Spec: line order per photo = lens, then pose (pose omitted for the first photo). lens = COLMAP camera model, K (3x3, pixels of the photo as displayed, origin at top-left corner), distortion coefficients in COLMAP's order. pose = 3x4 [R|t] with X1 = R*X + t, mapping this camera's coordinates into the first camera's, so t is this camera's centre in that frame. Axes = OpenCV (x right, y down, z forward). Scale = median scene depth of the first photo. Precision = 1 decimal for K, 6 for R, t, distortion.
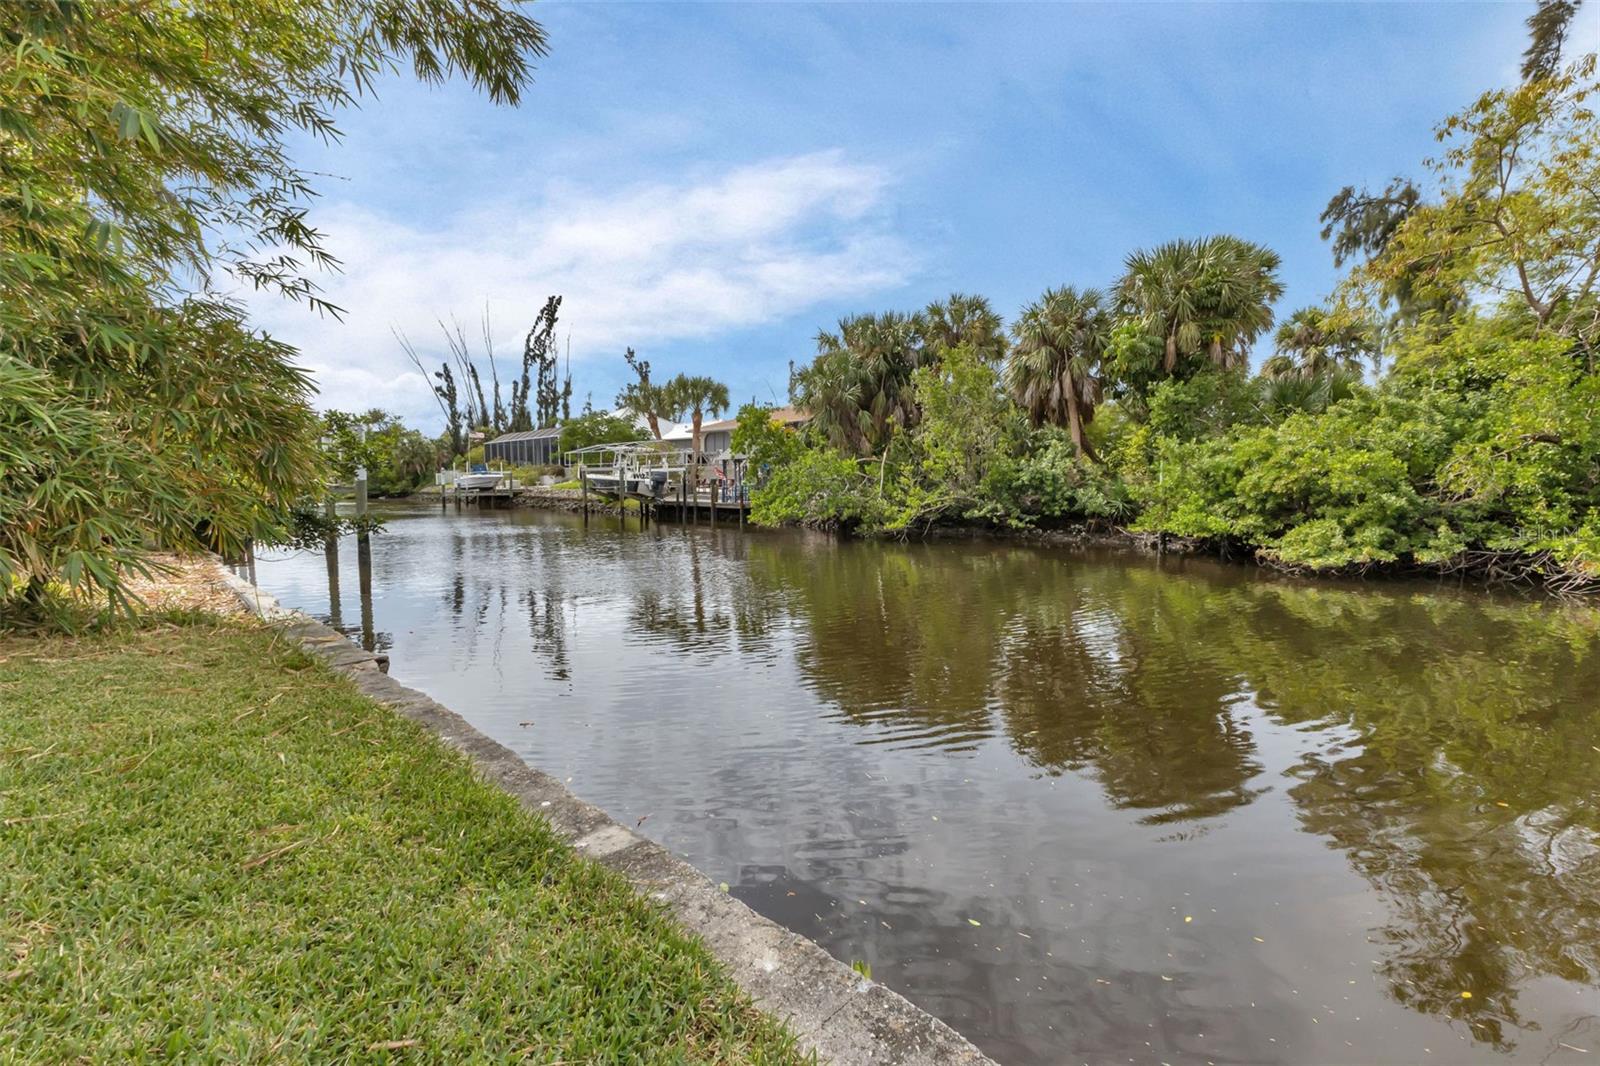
lens RADIAL K [[701.1, 0, 799.0], [0, 701.1, 531.1], [0, 0, 1]] dist [0.008749, -0.000677]
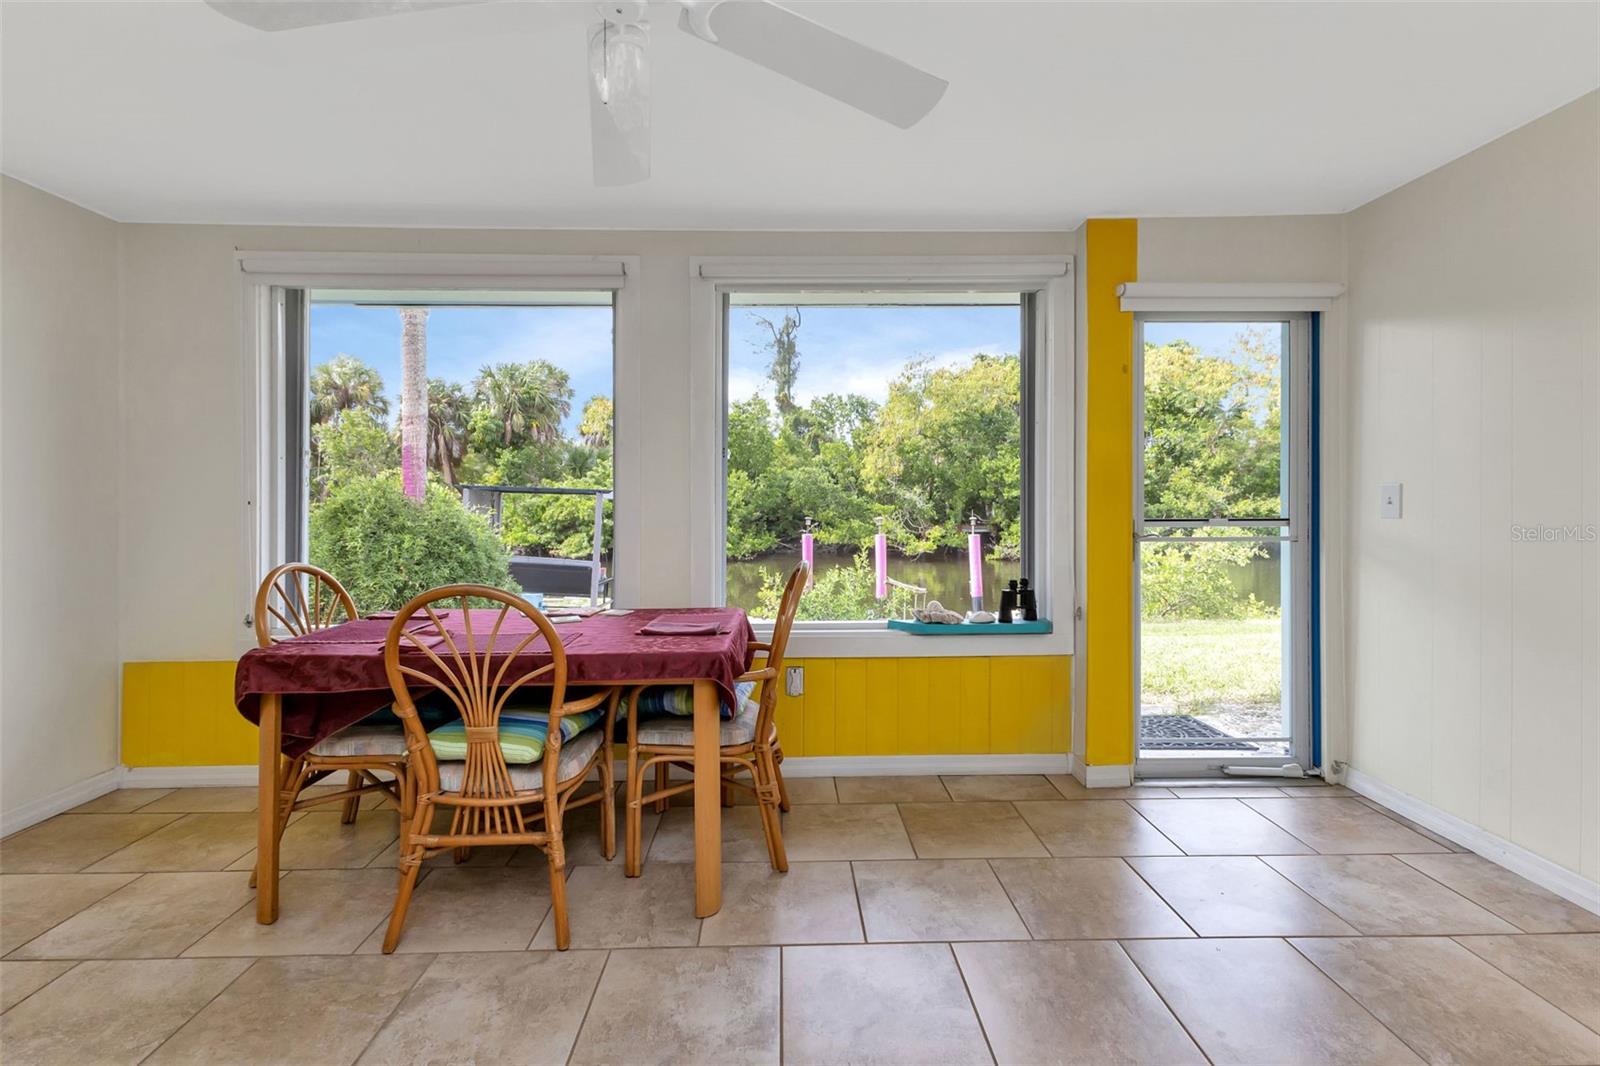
lens RADIAL K [[723.9, 0, 799.8], [0, 723.9, 491.8], [0, 0, 1]] dist [0.000399, 0.000194]
pose [[0.679023, -0.004250, 0.734105, -0.211815], [0.055792, 0.997390, -0.045831, -0.003201], [-0.731994, 0.072078, 0.677488, -0.543256]]
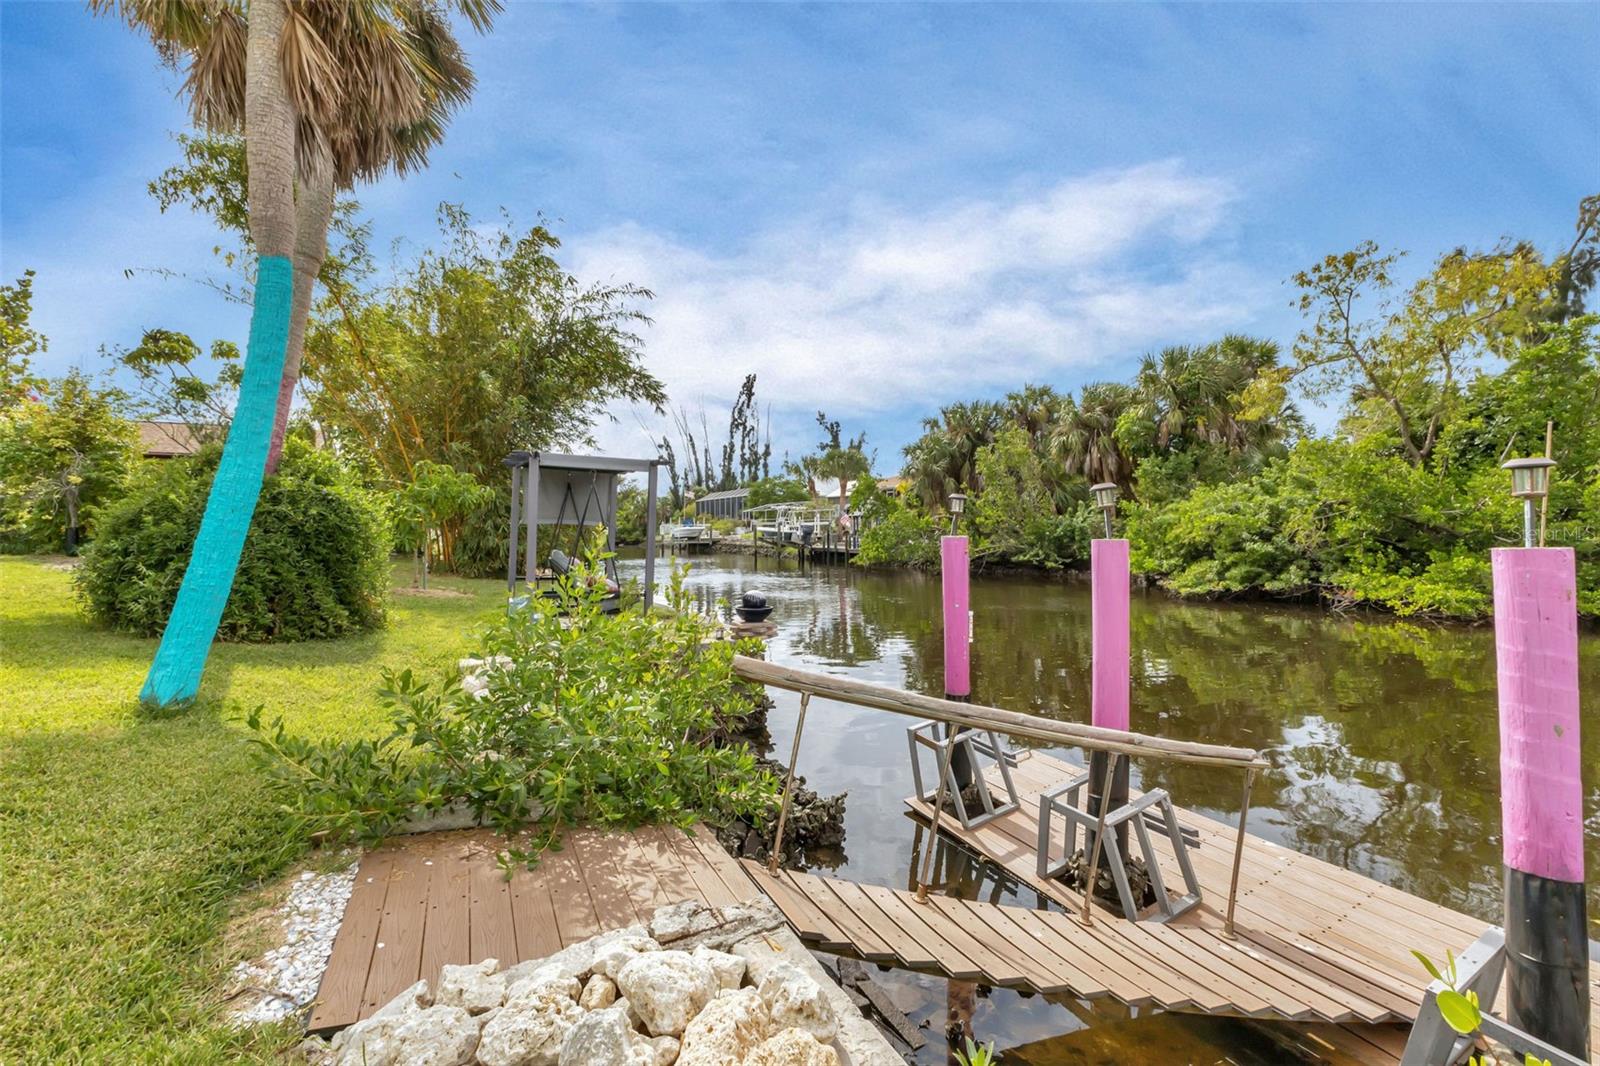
lens RADIAL K [[704.2, 0, 799.7], [0, 704.2, 532.4], [0, 0, 1]] dist [0.009414, 0.000473]
pose [[0.959136, -0.003101, -0.282927, 0.234714], [-0.015784, 0.997796, -0.064446, 0.020307], [0.282503, 0.066278, 0.956974, -0.385749]]
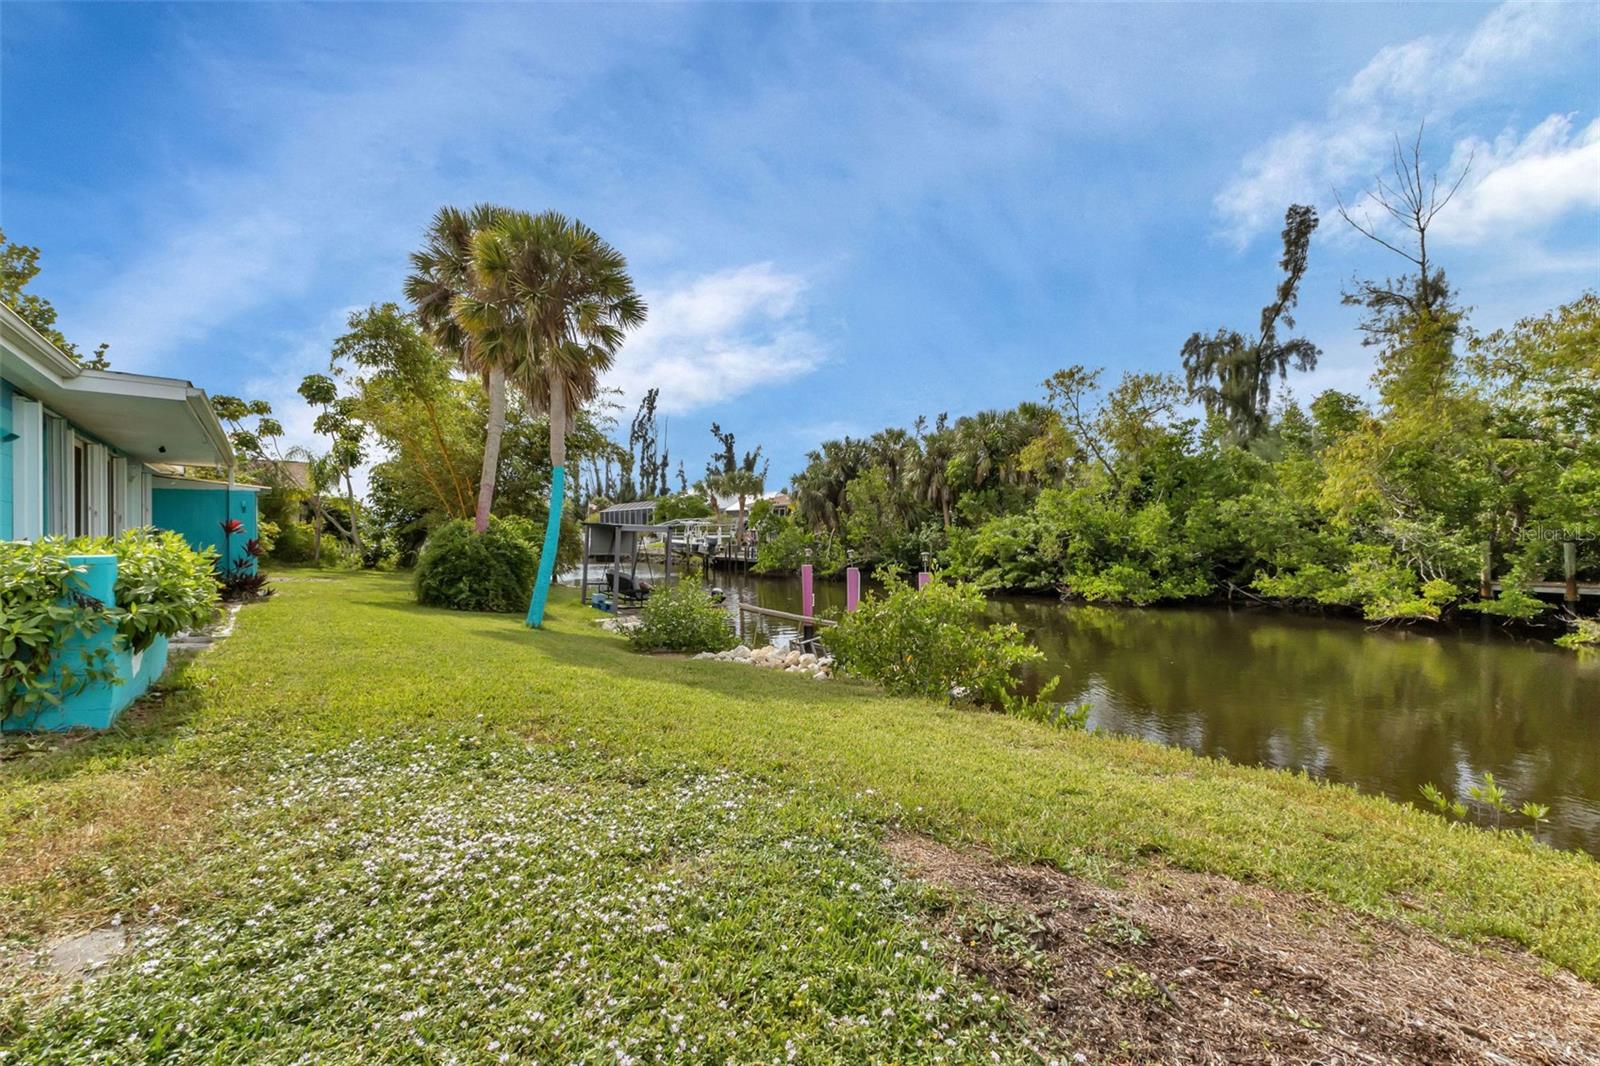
lens RADIAL K [[707.1, 0, 800.1], [0, 707.1, 531.5], [0, 0, 1]] dist [0.014461, -0.000715]
pose [[0.990991, -0.005910, -0.133800, 0.296105], [-0.004024, 0.997261, -0.073854, 0.021524], [0.133870, 0.073727, 0.988253, -0.755770]]
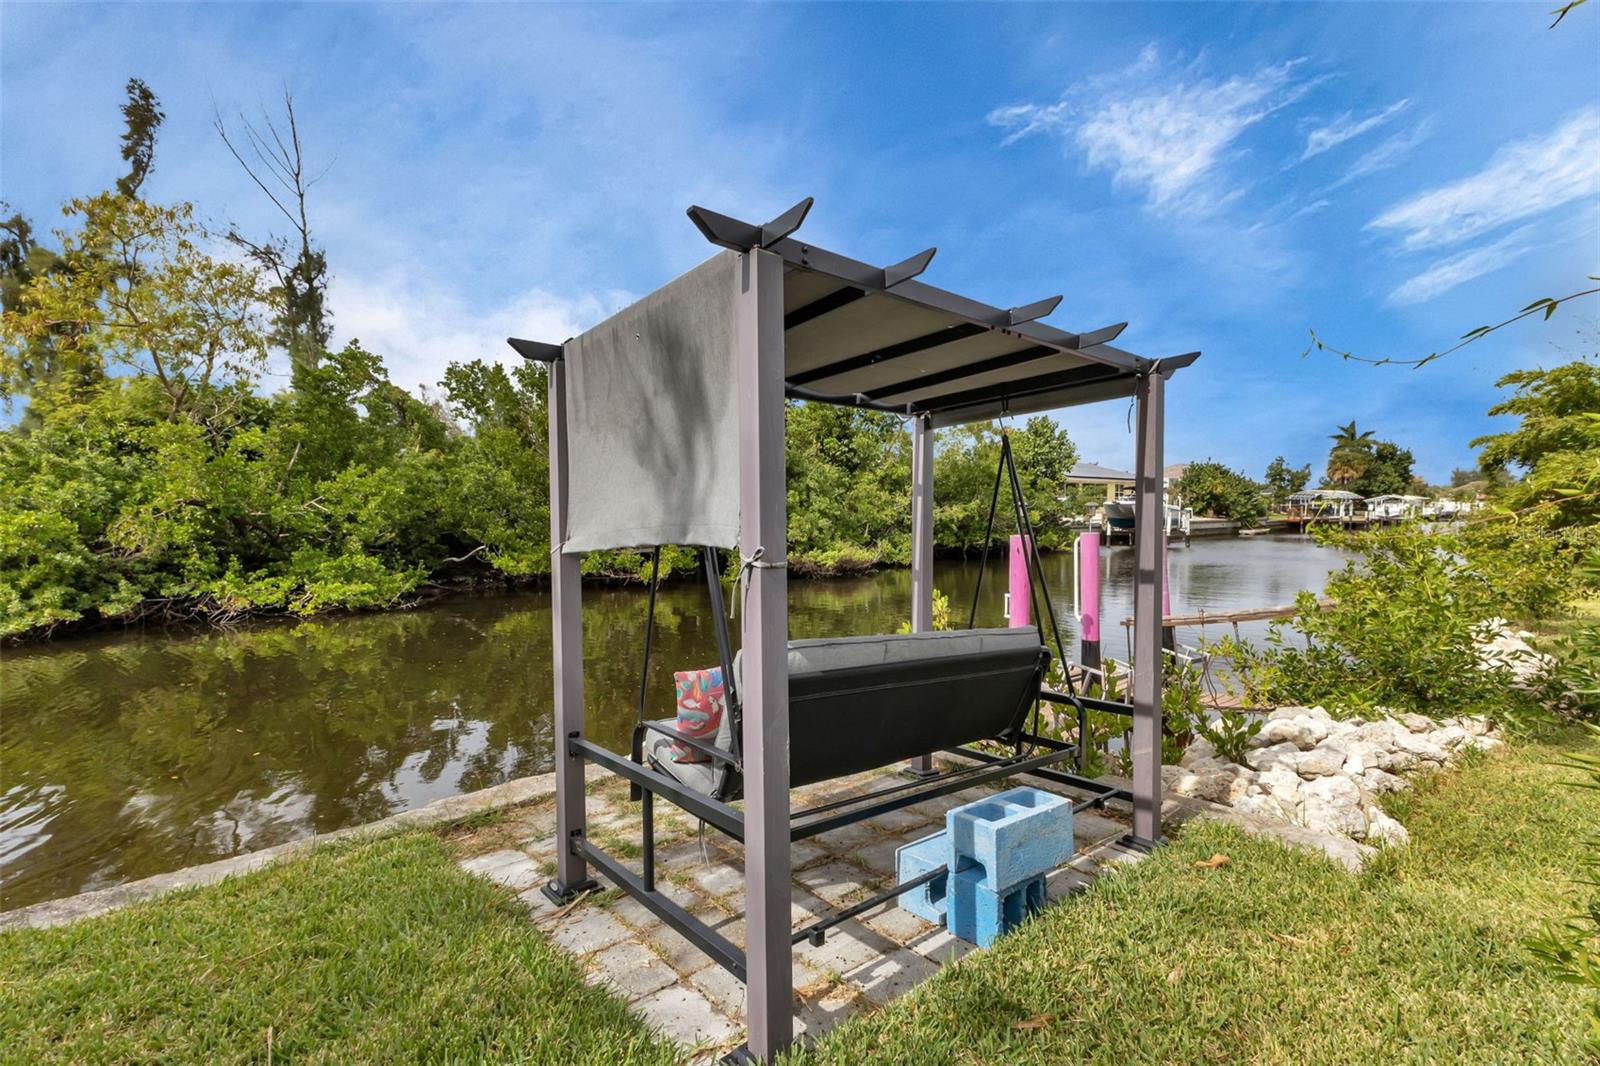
lens RADIAL K [[739.2, 0, 801.1], [0, 739.2, 549.4], [0, 0, 1]] dist [0.003456, 0.000381]
pose [[0.061434, -0.052001, 0.996756, -0.103071], [0.086463, 0.995165, 0.046589, -0.010688], [-0.994359, 0.083320, 0.065633, -0.079078]]
